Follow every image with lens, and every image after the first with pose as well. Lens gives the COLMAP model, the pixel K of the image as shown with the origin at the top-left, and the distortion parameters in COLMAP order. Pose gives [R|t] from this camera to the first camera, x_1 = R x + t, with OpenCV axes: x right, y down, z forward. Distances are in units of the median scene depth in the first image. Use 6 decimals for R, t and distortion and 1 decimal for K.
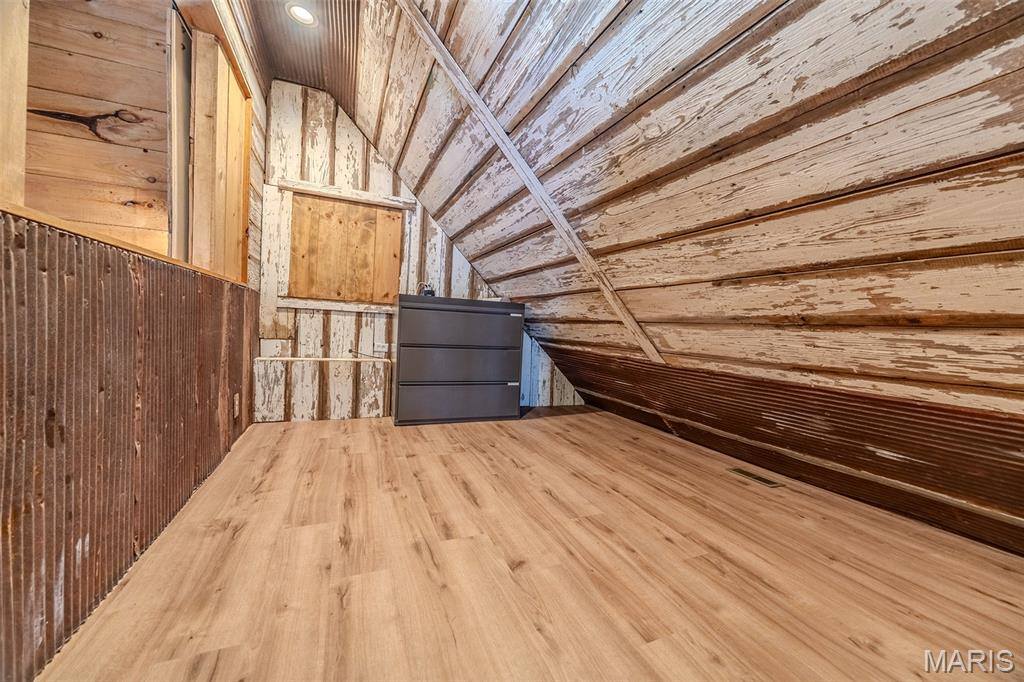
lens RADIAL K [[389.1, 0, 512.2], [0, 389.1, 340.1], [0, 0, 1]] dist [-0.001468, -0.000026]
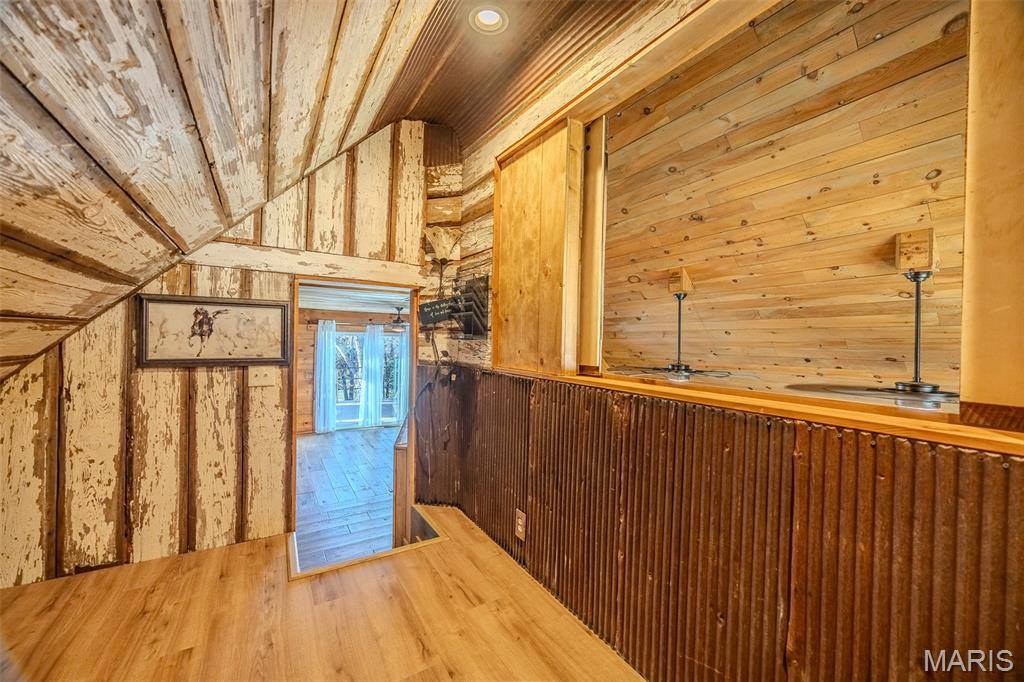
lens RADIAL K [[389.1, 0, 512.2], [0, 389.1, 340.1], [0, 0, 1]] dist [-0.001468, -0.000026]
pose [[-0.984961, -0.069152, -0.158336, -0.426177], [-0.075270, 0.996618, 0.032966, -0.401774], [0.155521, 0.044388, -0.986835, 2.152237]]
